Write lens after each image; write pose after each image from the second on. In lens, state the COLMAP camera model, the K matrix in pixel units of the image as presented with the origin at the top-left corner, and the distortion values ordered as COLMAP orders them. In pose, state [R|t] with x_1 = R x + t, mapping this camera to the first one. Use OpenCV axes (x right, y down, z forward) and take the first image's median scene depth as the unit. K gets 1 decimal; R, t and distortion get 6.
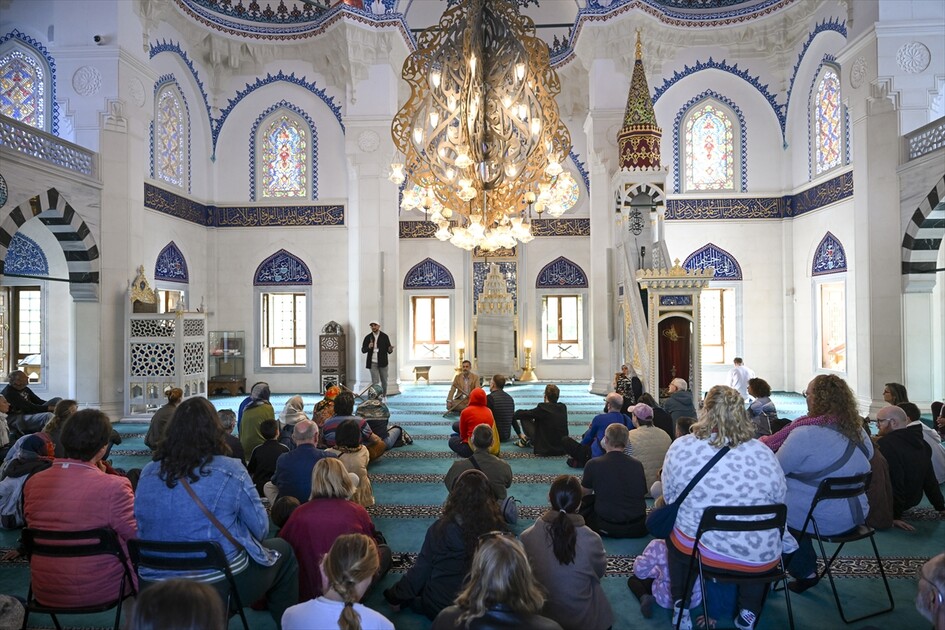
lens RADIAL K [[644.8, 0, 472.5], [0, 644.8, 315.0], [0, 0, 1]] dist [-0.000594, 0.000918]
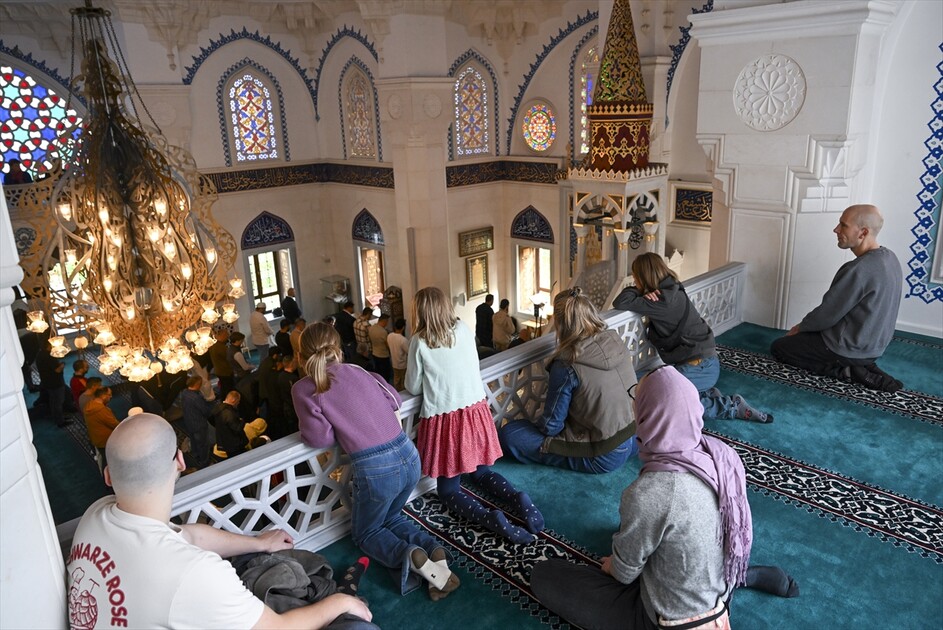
lens RADIAL K [[663.0, 0, 498.0], [0, 663.0, 293.3], [0, 0, 1]] dist [0.005910, -0.000591]
pose [[0.746096, 0.168362, -0.644201, 0.622711], [0.031355, 0.957546, 0.286569, -0.291915], [0.665099, -0.234007, 0.709143, 0.381619]]
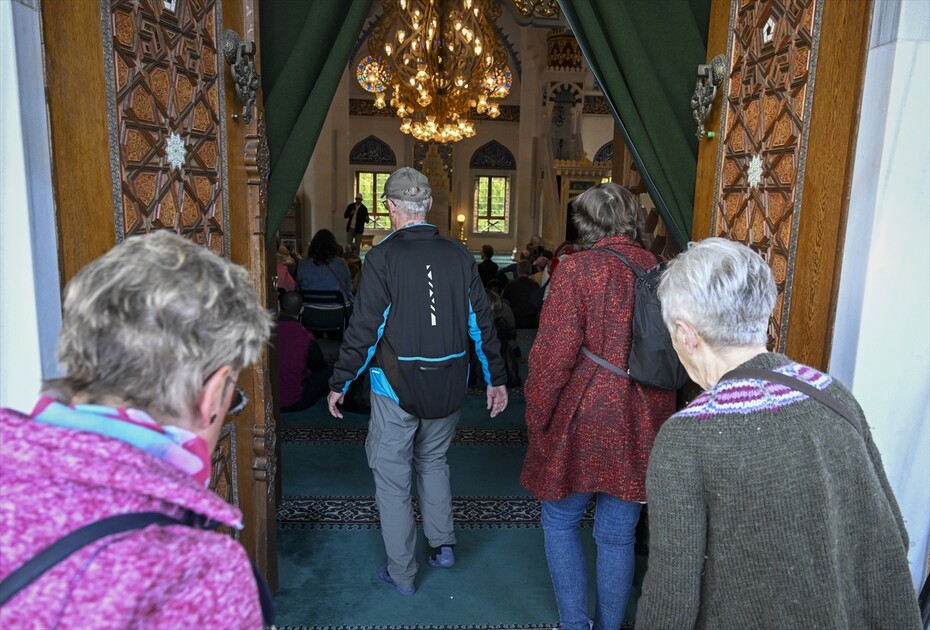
lens RADIAL K [[673.6, 0, 481.0], [0, 673.6, 314.2], [0, 0, 1]] dist [-0.006338, -0.000846]
pose [[0.991494, 0.017947, 0.128910, -0.034597], [-0.040936, 0.983183, 0.177976, -0.002037], [-0.123548, -0.181739, 0.975555, -0.228701]]
